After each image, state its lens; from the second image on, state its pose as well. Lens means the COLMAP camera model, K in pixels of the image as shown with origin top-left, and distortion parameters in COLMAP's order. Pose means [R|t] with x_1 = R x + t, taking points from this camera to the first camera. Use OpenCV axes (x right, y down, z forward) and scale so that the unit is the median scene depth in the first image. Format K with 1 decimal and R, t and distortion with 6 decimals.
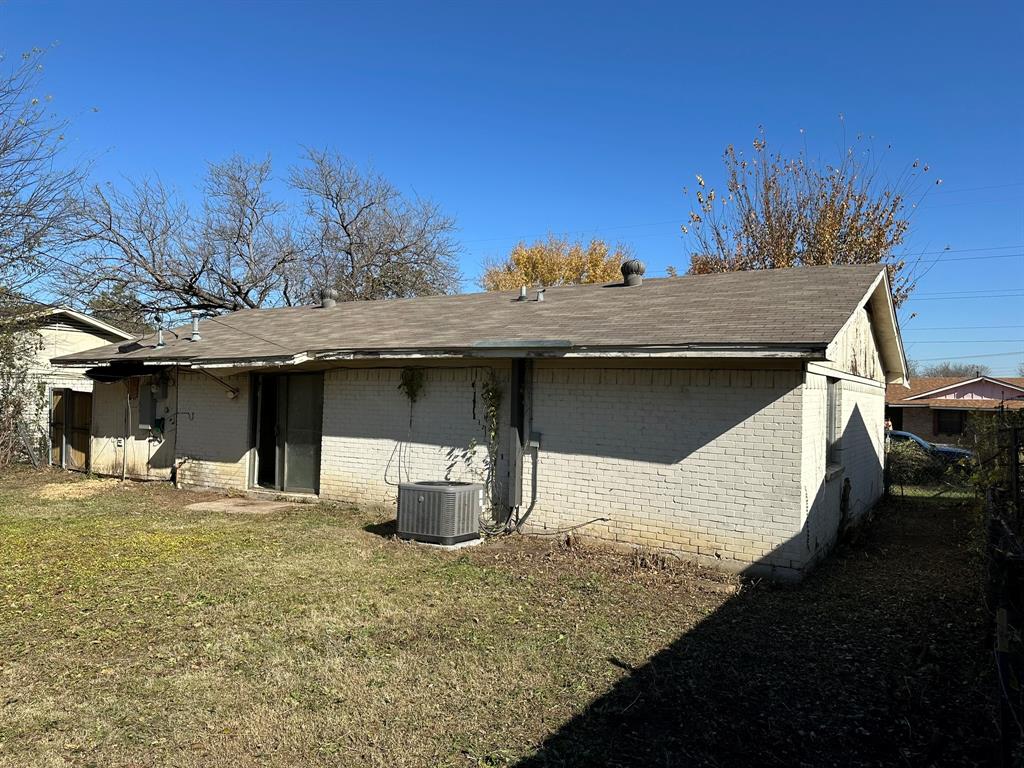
lens RADIAL K [[716.5, 0, 512.2], [0, 716.5, 381.3], [0, 0, 1]] dist [0.095040, -0.002296]
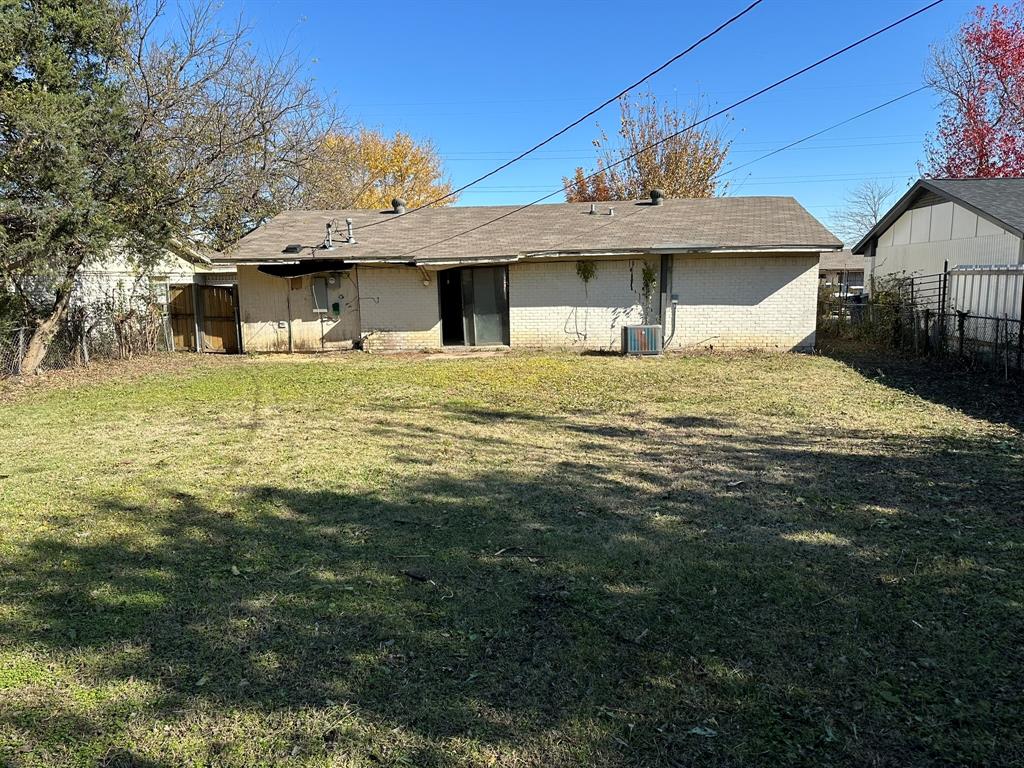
lens RADIAL K [[716.5, 0, 512.3], [0, 716.5, 384.4], [0, 0, 1]] dist [0.095040, -0.002296]
pose [[0.894802, -0.101998, 0.434656, -1.000337], [0.027871, 0.984417, 0.173630, -0.030146], [-0.445592, -0.143250, 0.883701, -0.407249]]
